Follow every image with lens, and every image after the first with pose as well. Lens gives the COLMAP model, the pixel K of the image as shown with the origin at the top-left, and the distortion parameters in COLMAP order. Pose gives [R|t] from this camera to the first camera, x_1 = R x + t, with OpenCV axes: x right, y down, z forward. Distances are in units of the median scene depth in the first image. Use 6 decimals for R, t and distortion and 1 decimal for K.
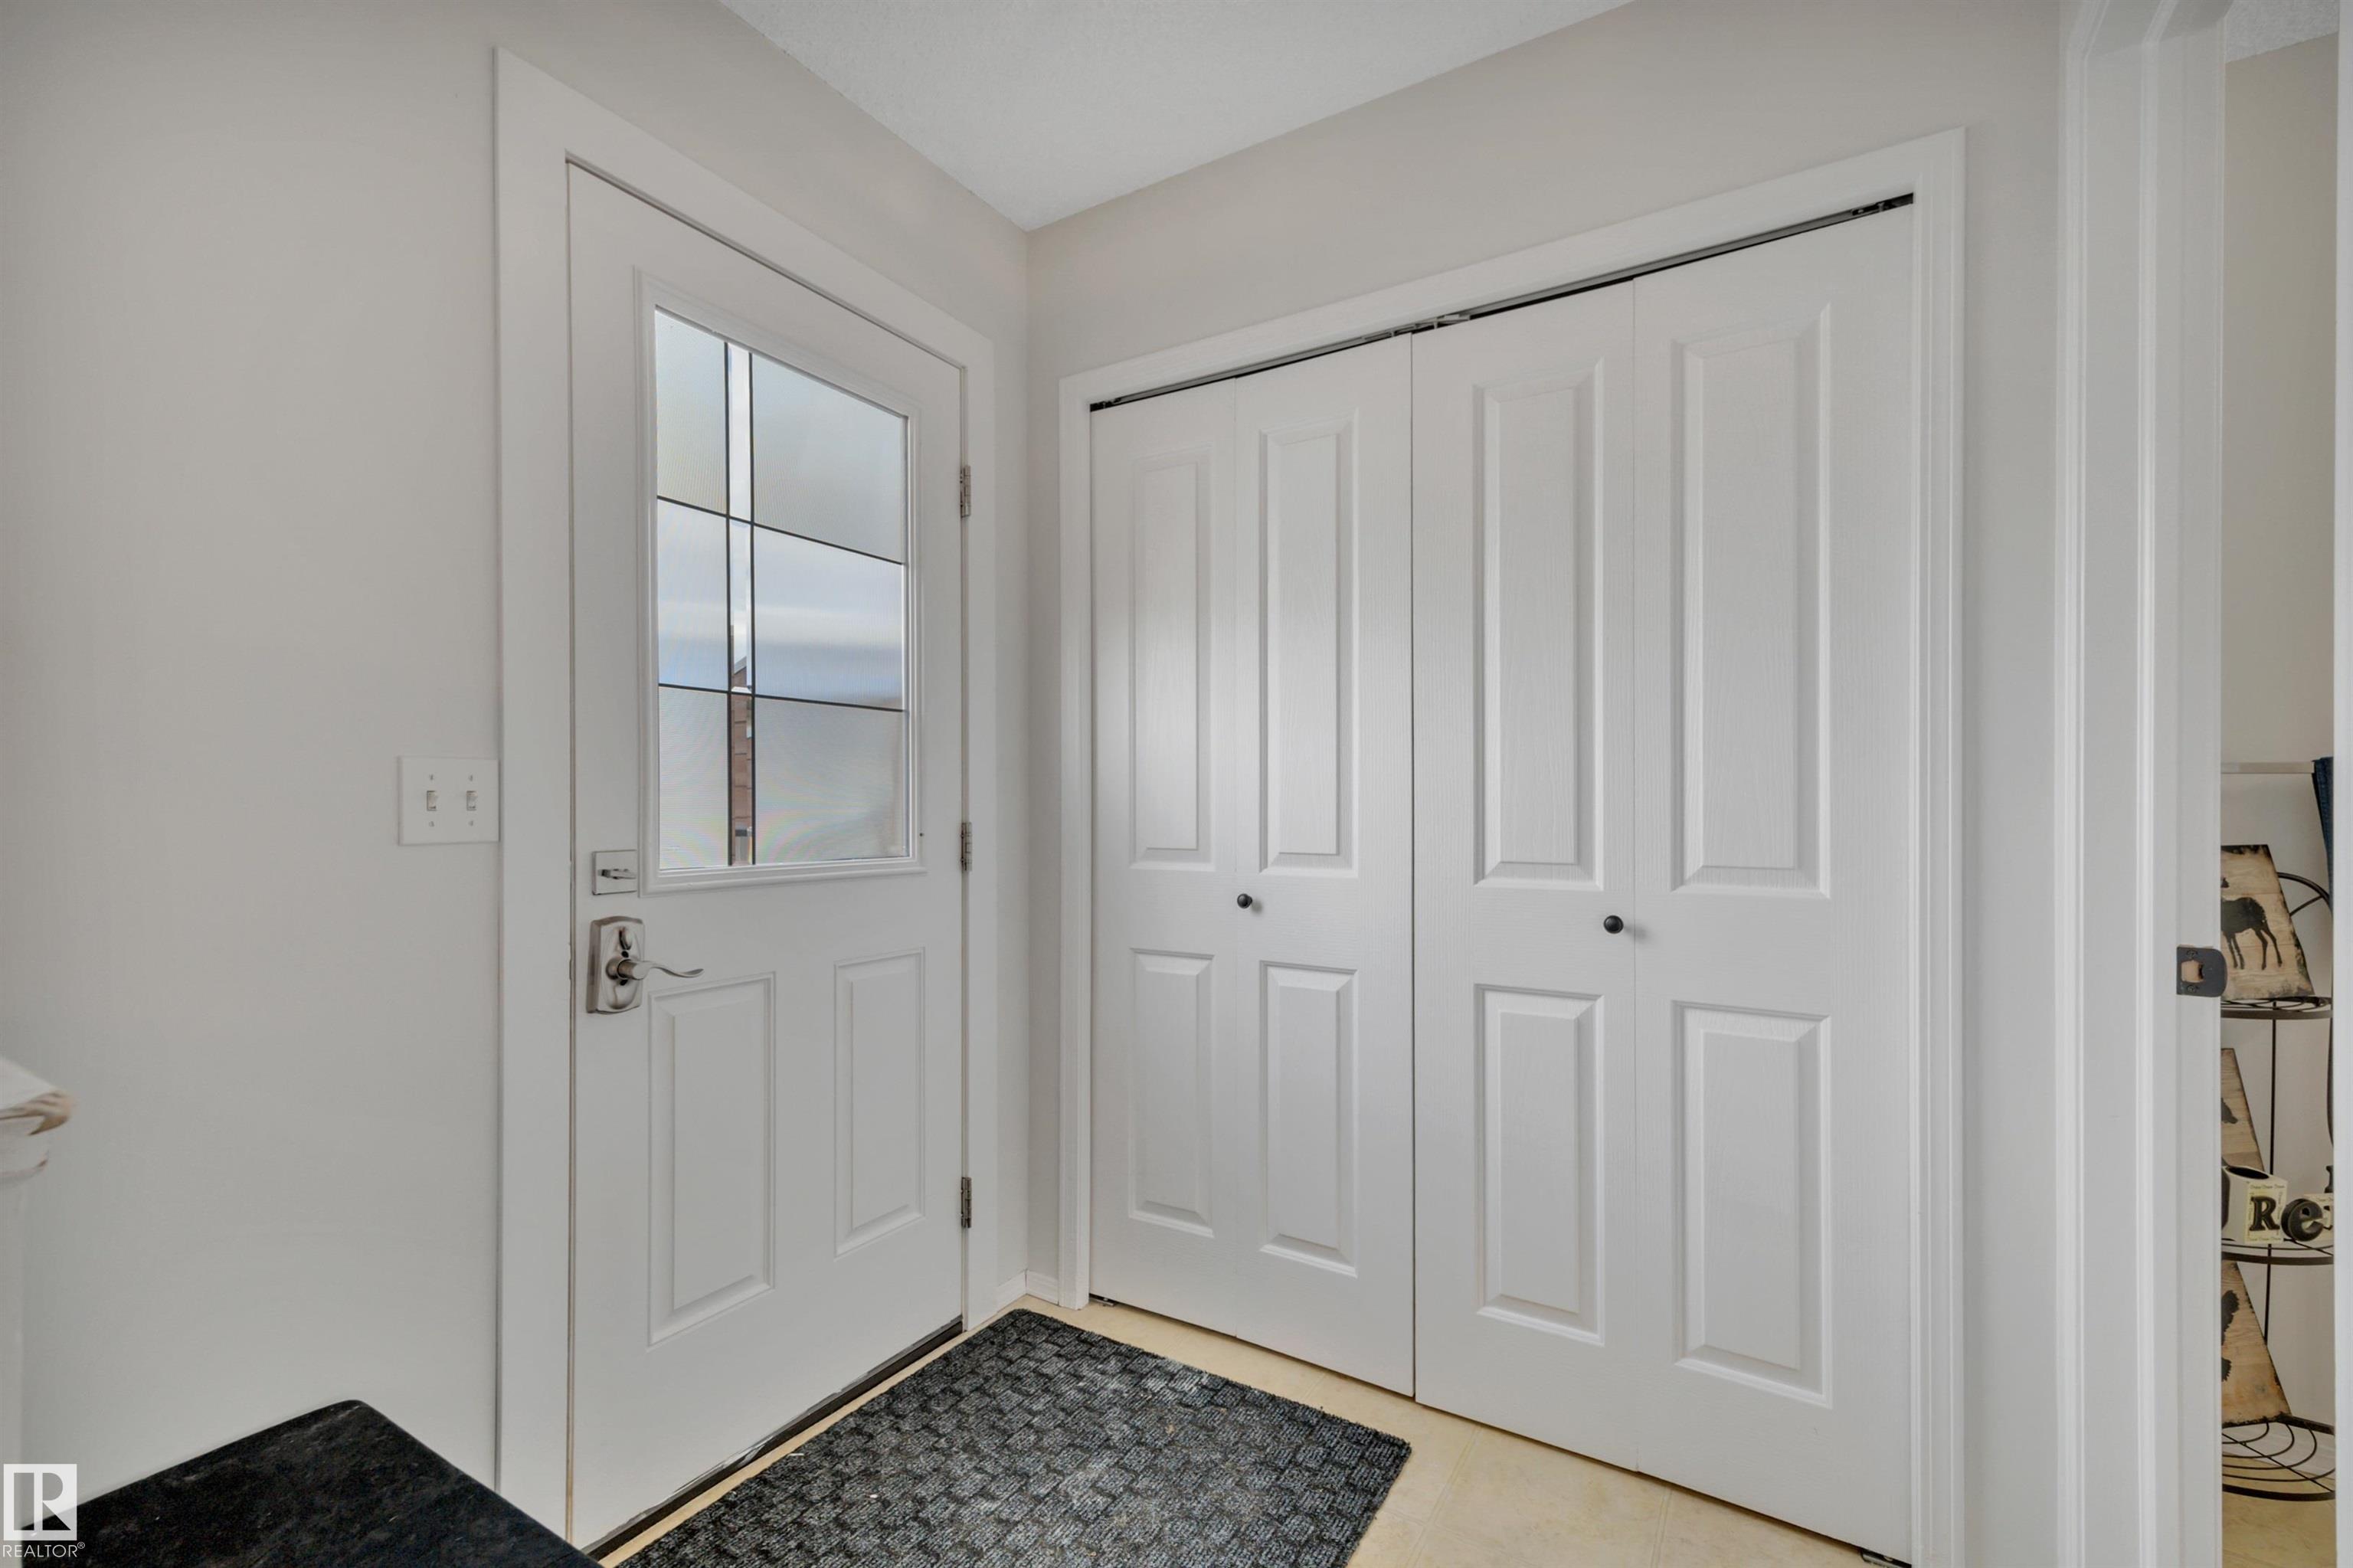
lens RADIAL K [[998.3, 0, 1171.9], [0, 998.3, 805.8], [0, 0, 1]] dist [-0.002246, -0.000650]
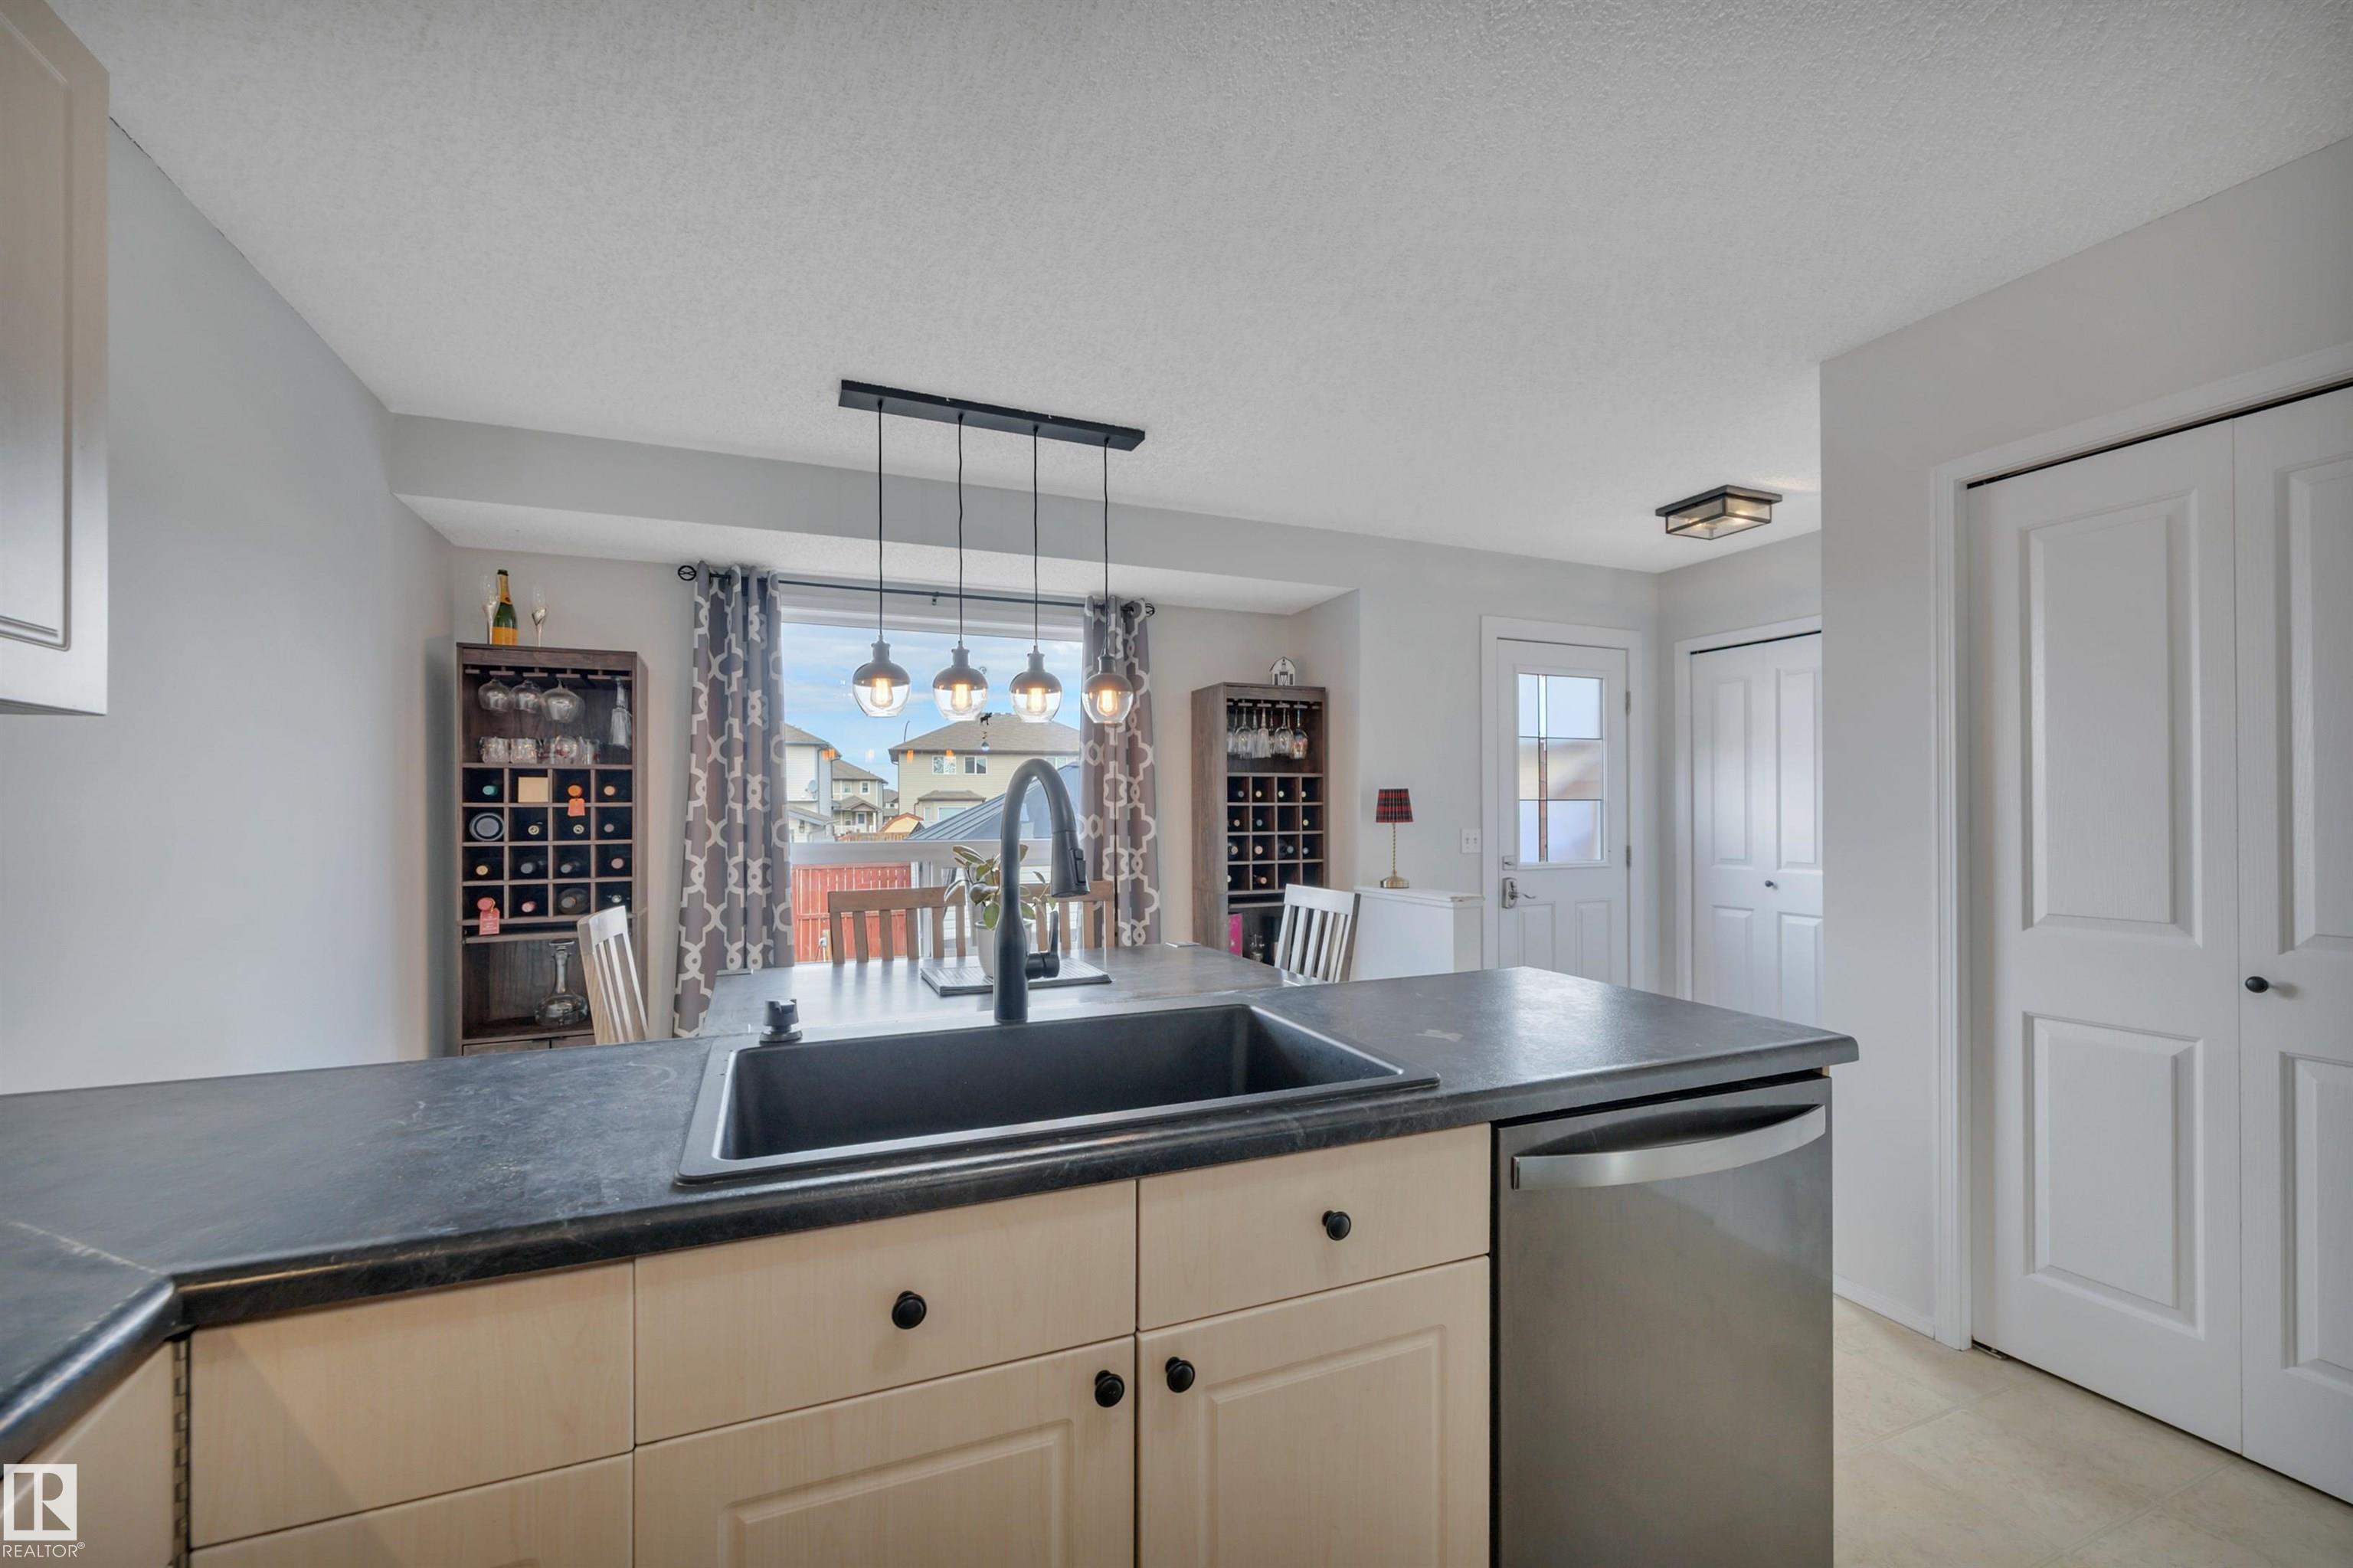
lens RADIAL K [[998.3, 0, 1134.8], [0, 998.3, 817.2], [0, 0, 1]] dist [-0.002246, -0.000650]
pose [[0.819157, -0.002095, -0.573566, 0.190220], [0.007264, 0.999951, 0.006721, -0.075684], [0.573524, -0.009672, 0.819132, -1.608359]]
